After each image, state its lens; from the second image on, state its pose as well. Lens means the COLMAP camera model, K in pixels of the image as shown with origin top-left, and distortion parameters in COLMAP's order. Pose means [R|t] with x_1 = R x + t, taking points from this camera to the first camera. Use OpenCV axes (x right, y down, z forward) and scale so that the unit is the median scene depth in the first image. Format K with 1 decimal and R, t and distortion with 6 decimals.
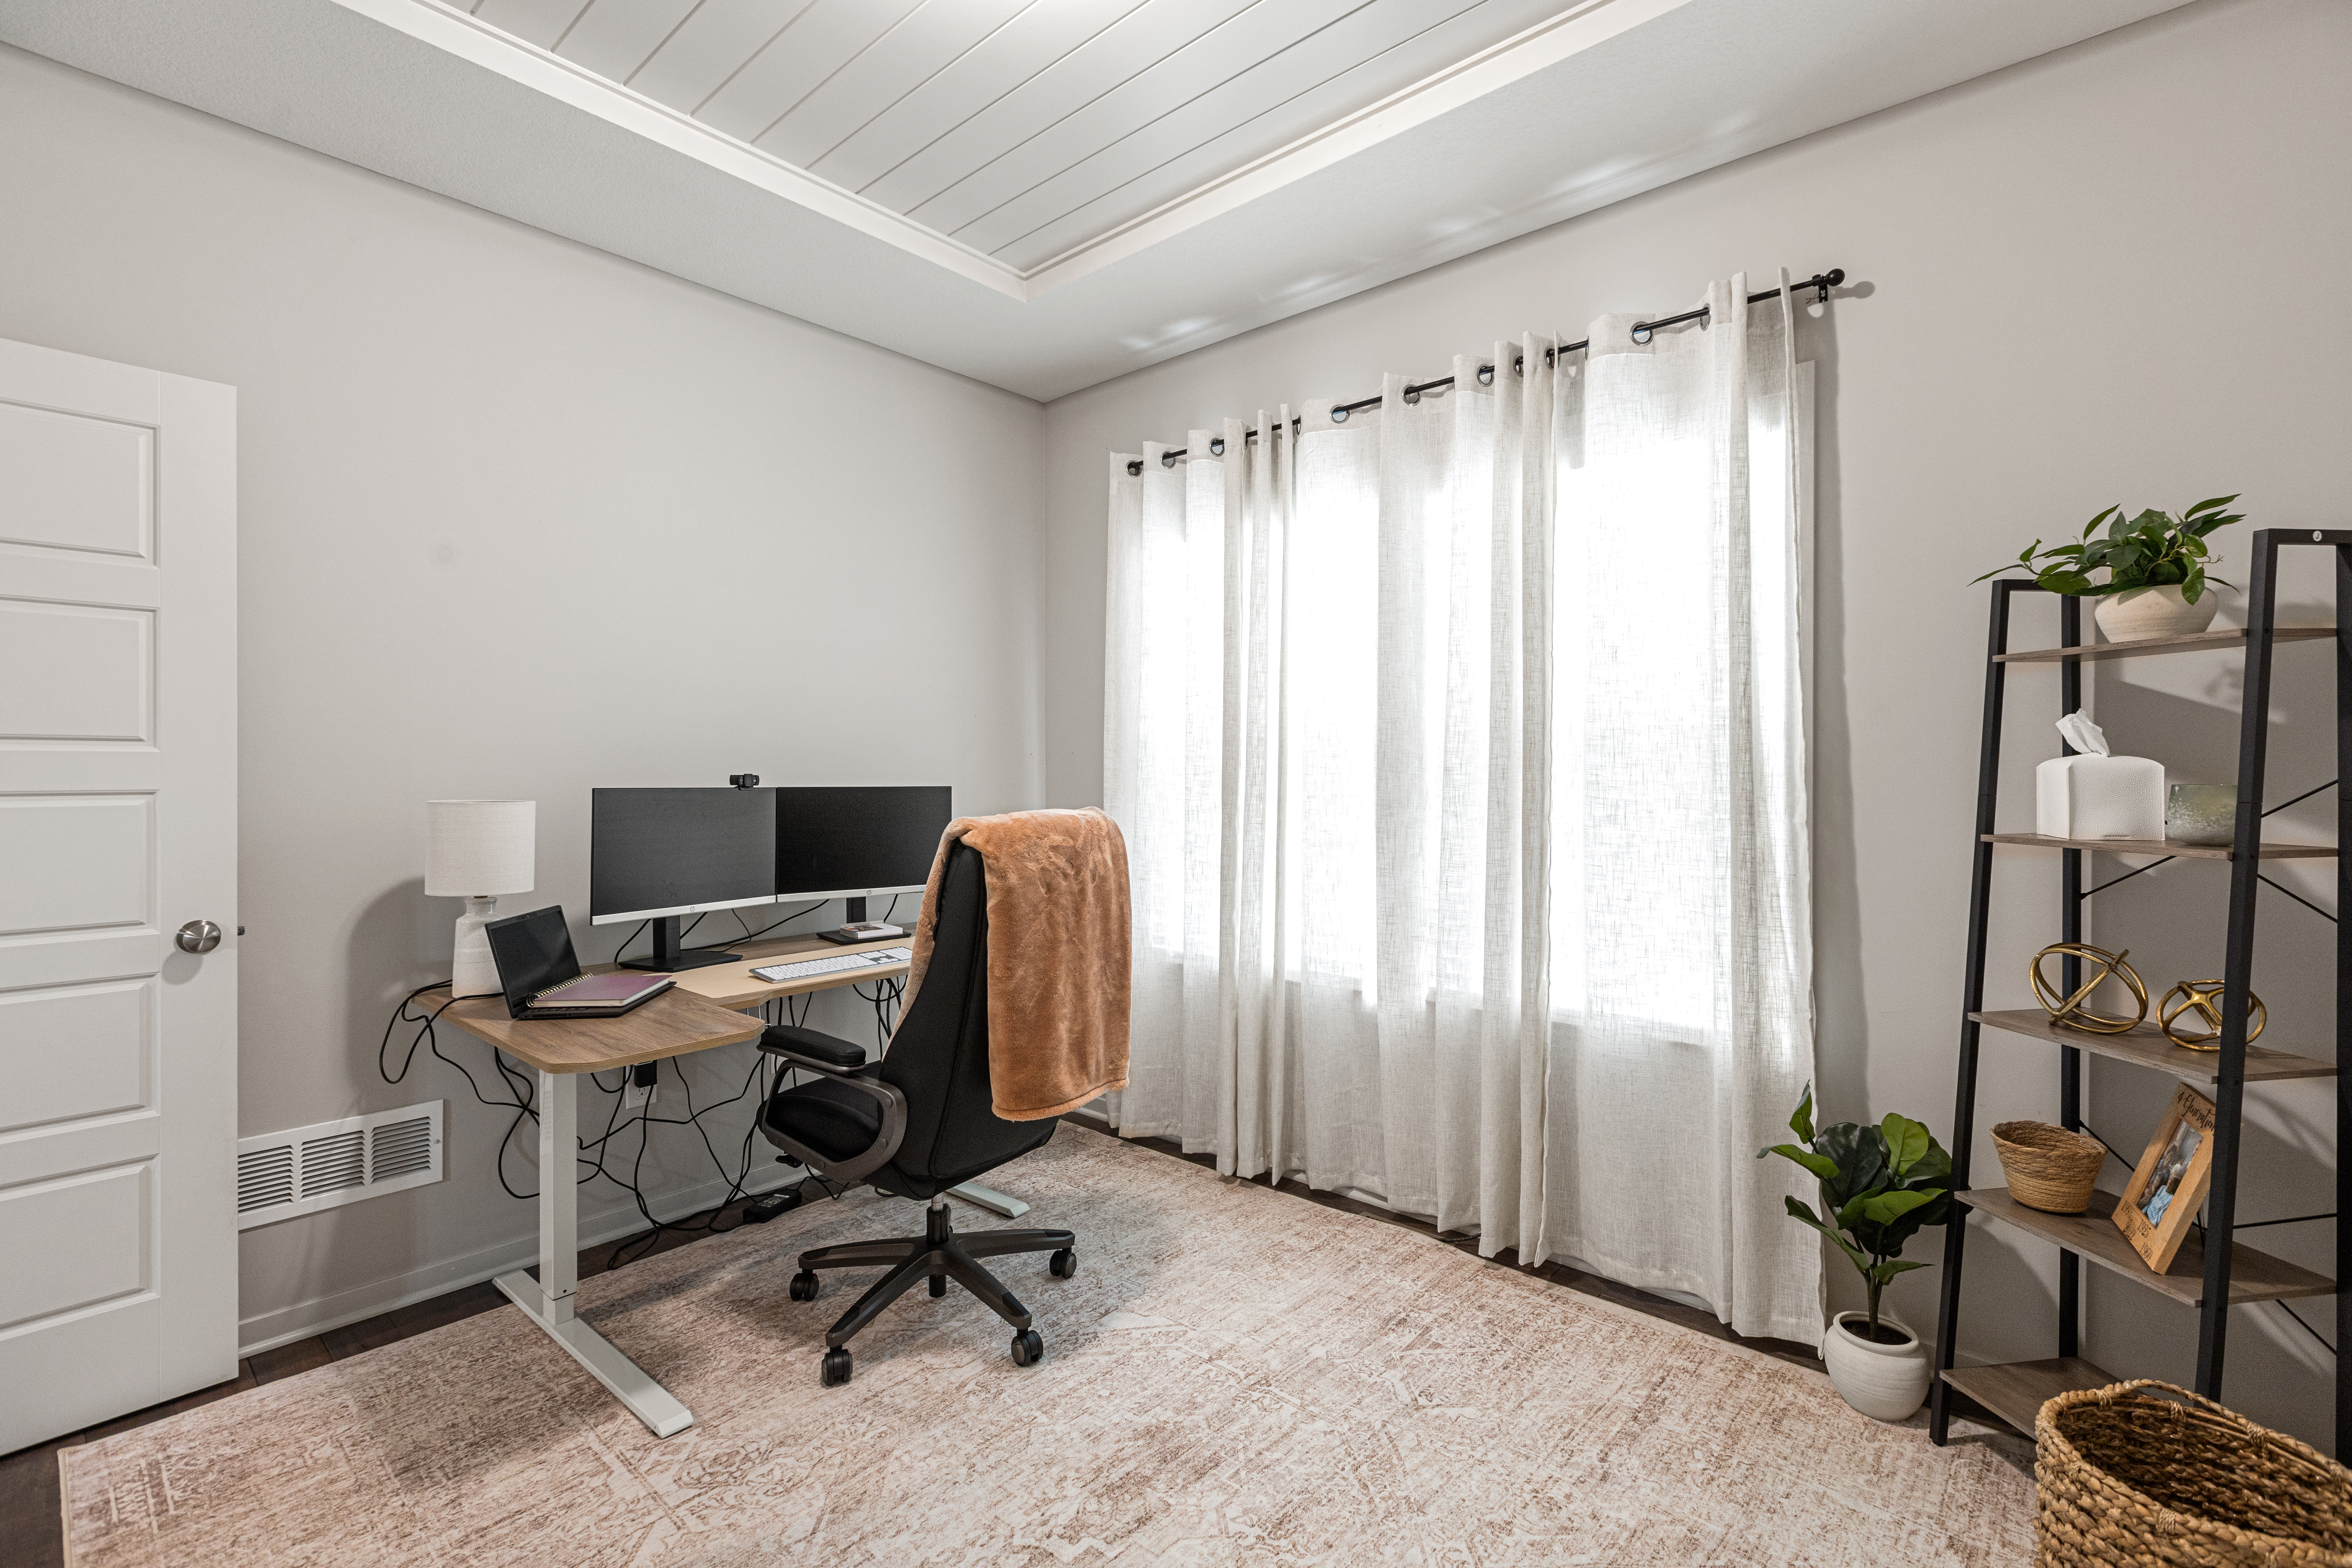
lens RADIAL K [[1035.5, 0, 1176.3], [0, 1035.5, 770.4], [0, 0, 1]] dist [-0.003017, -0.000200]
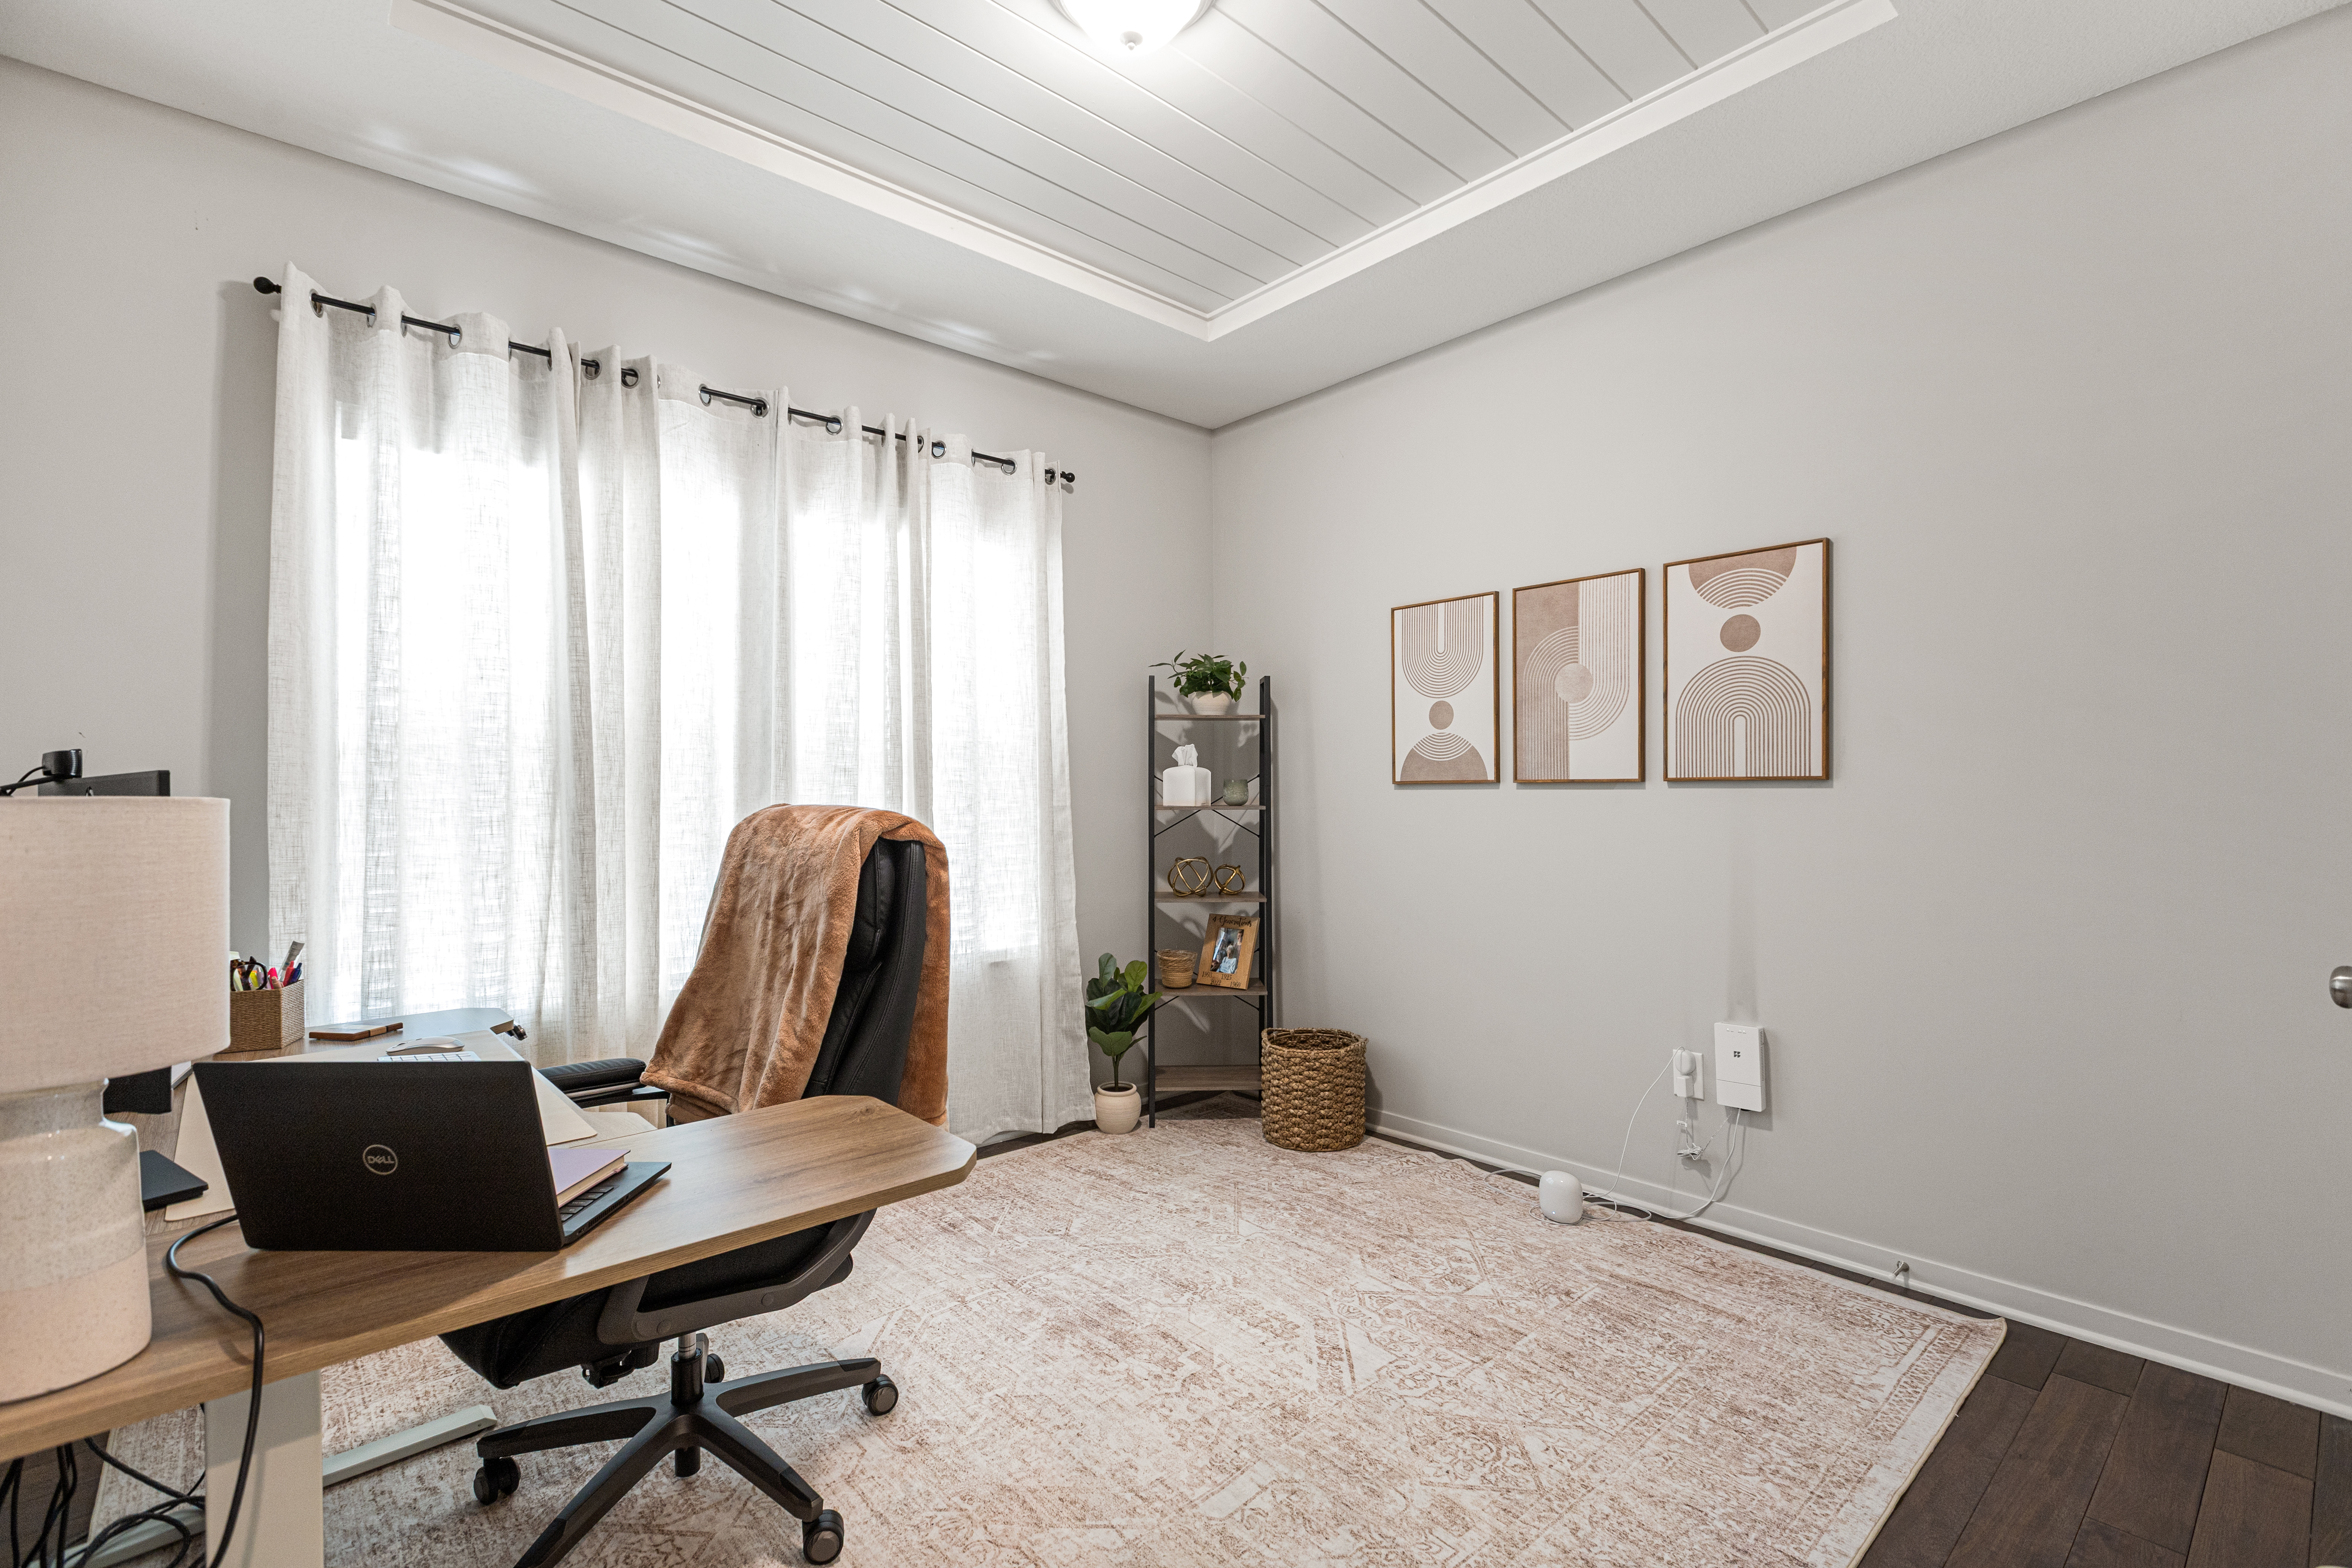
lens RADIAL K [[1056.4, 0, 1176.0], [0, 1056.4, 784.0], [0, 0, 1]] dist [0.002882, -0.000242]
pose [[0.123538, 0.005130, 0.992327, -1.022598], [0.002655, 0.999981, -0.005500, 0.027203], [-0.992336, 0.003315, 0.123522, 0.616068]]
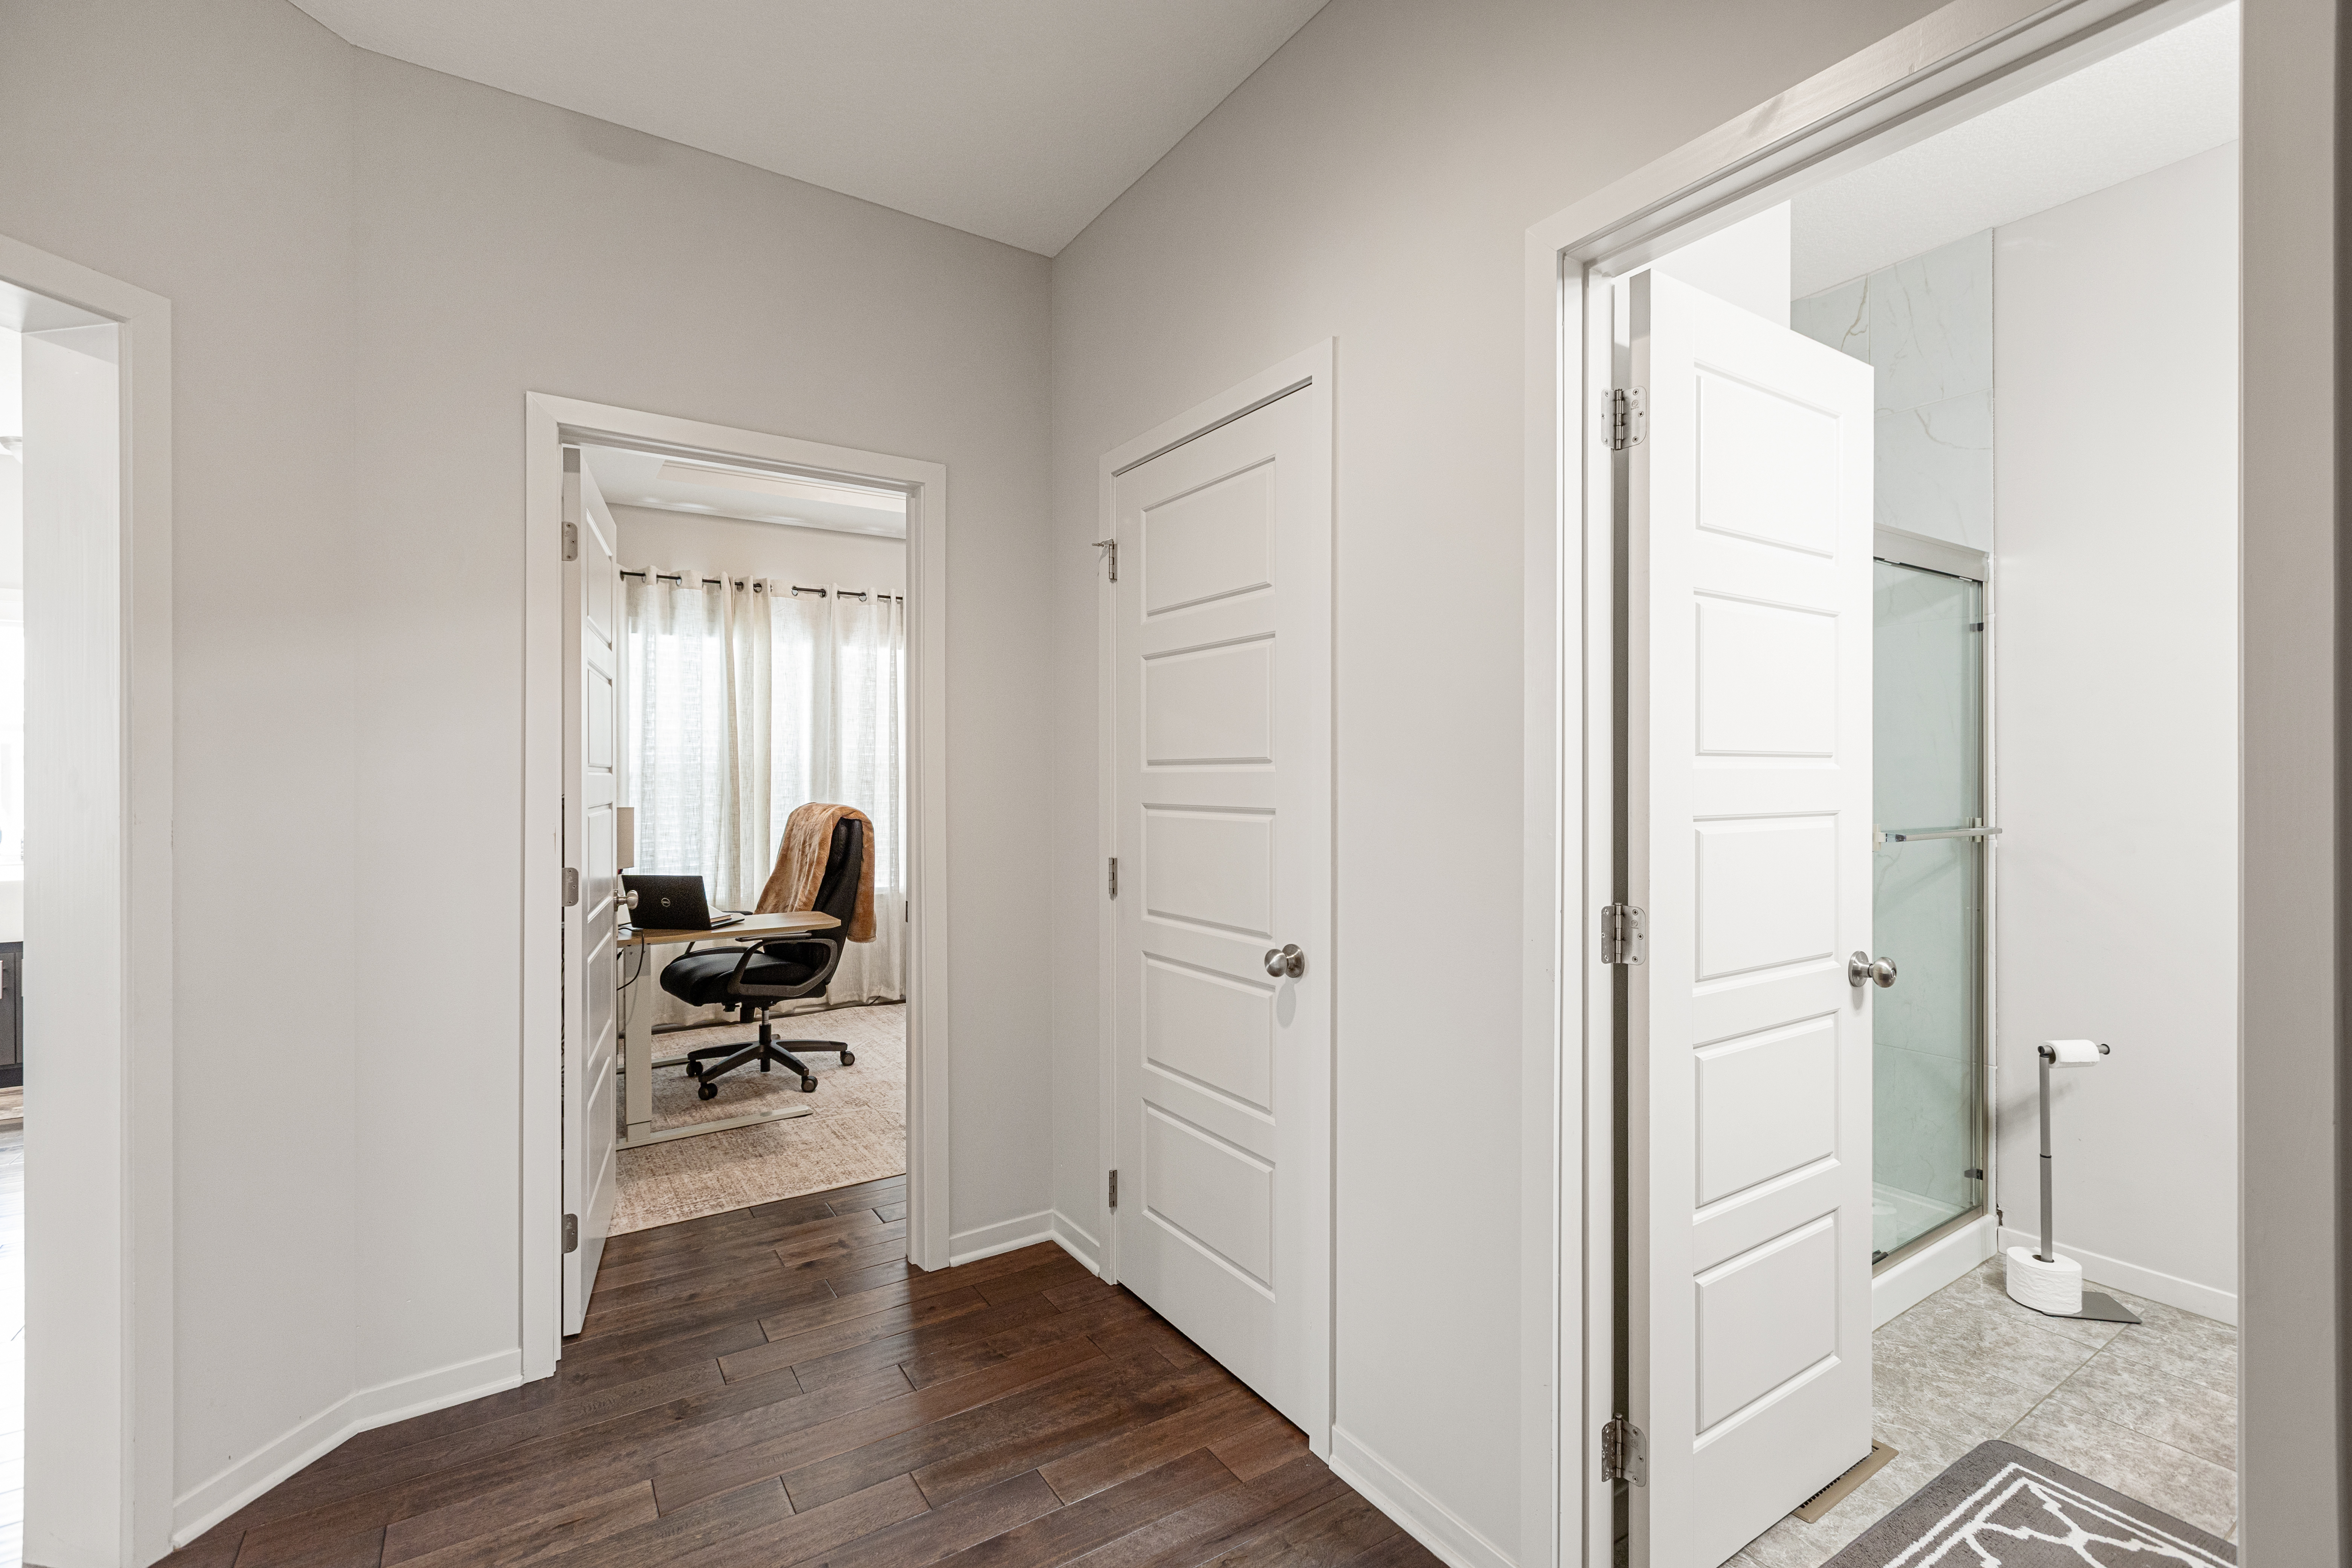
lens RADIAL K [[1061.9, 0, 1174.8], [0, 1061.9, 771.1], [0, 0, 1]] dist [-0.000958, 0.000866]
pose [[0.271092, 0.002932, 0.962549, -2.014153], [-0.000902, 0.999996, -0.002792, -0.020234], [-0.962553, -0.000111, 0.271093, -0.221629]]
